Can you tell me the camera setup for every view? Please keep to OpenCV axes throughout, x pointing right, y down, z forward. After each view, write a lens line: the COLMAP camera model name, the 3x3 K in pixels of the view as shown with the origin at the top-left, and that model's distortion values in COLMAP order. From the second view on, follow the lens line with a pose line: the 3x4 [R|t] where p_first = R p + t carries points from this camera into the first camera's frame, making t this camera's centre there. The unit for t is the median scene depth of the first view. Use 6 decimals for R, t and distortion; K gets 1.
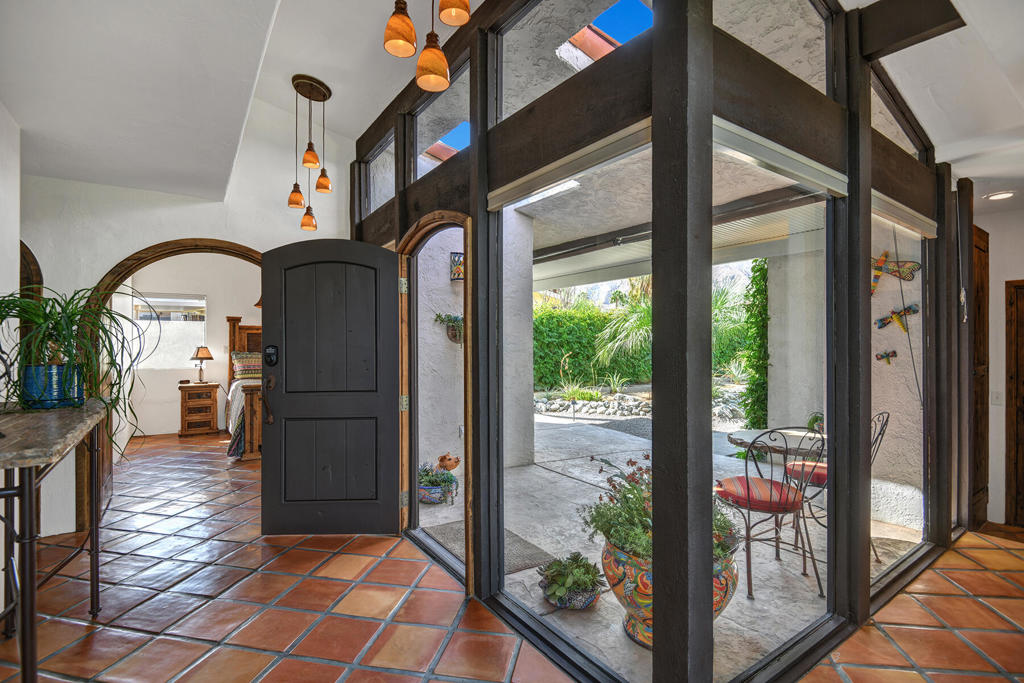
lens RADIAL K [[475.0, 0, 512.0], [0, 475.0, 341.5], [0, 0, 1]] dist [-0.002390, -0.000504]
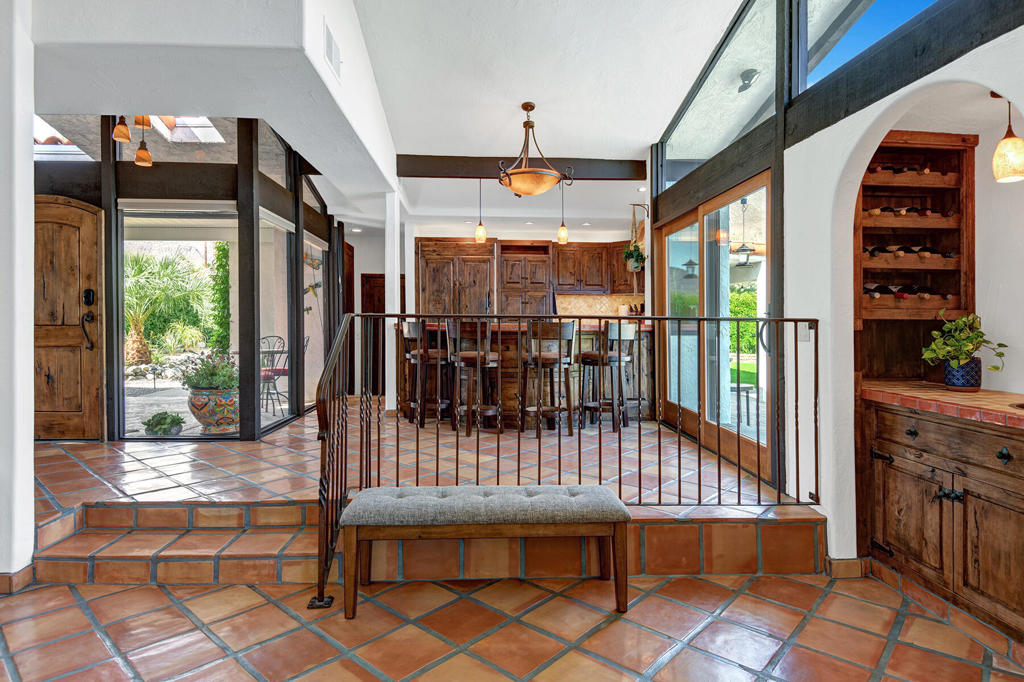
lens RADIAL K [[483.8, 0, 511.3], [0, 483.8, 324.9], [0, 0, 1]] dist [-0.002020, -0.000585]
pose [[0.469733, -0.011732, 0.882730, -0.649621], [-0.003125, 0.999883, 0.014952, 0.079492], [-0.882803, -0.009782, 0.469642, -0.762840]]
